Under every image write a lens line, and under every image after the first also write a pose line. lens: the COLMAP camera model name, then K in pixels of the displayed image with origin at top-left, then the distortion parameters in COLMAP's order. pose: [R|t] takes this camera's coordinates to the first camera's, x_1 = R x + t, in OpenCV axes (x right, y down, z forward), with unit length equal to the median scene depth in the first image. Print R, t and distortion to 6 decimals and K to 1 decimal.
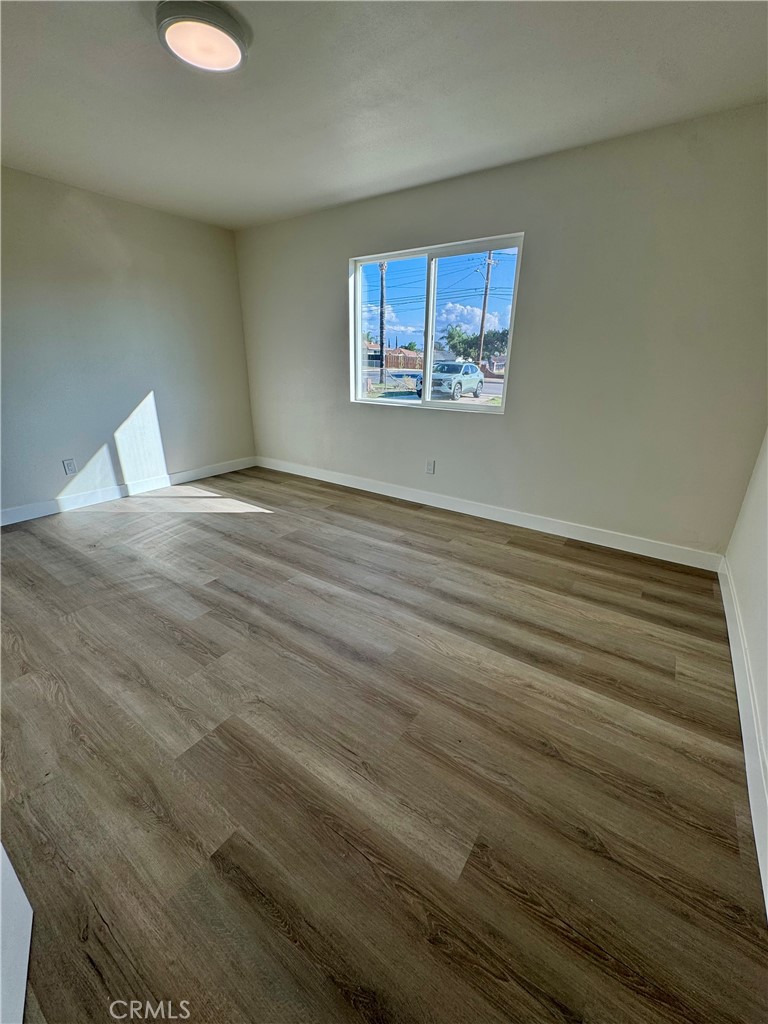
lens RADIAL K [[408.0, 0, 382.7], [0, 408.0, 512.4], [0, 0, 1]] dist [0.001117, -0.000243]
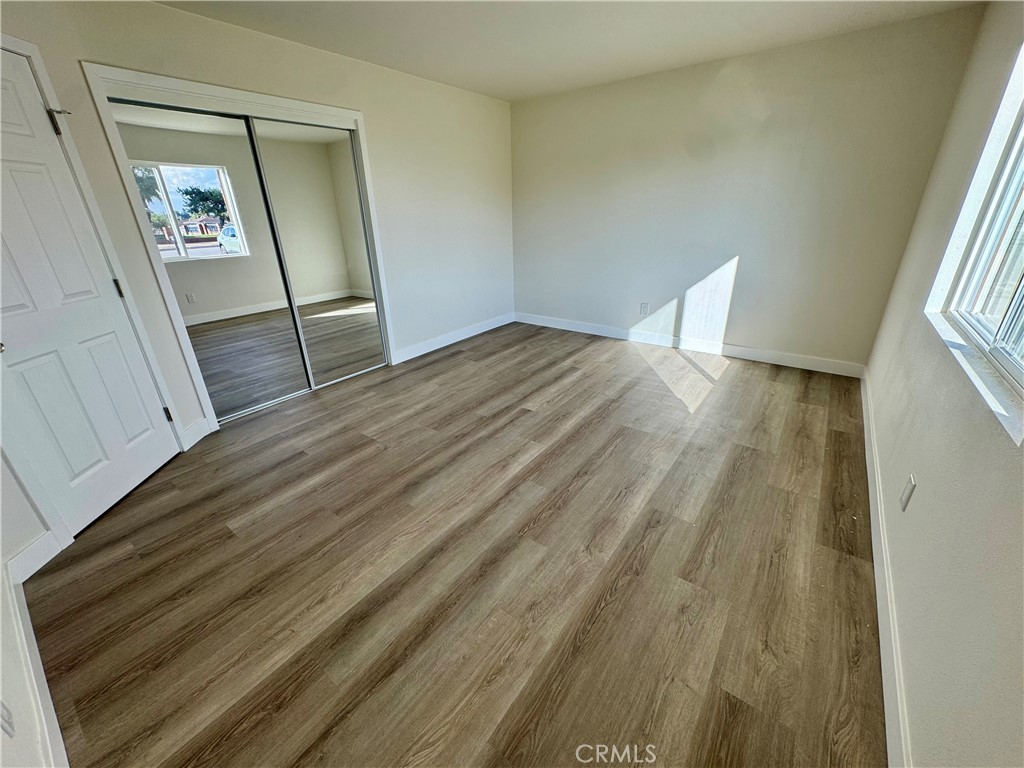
lens RADIAL K [[408.0, 0, 509.6], [0, 408.0, 384.6], [0, 0, 1]] dist [0.001117, -0.000243]
pose [[-0.036957, 0.379658, -0.924388, 0.743299], [-0.327693, 0.869269, 0.370121, -0.357084], [0.944061, 0.316594, 0.092286, 0.847060]]
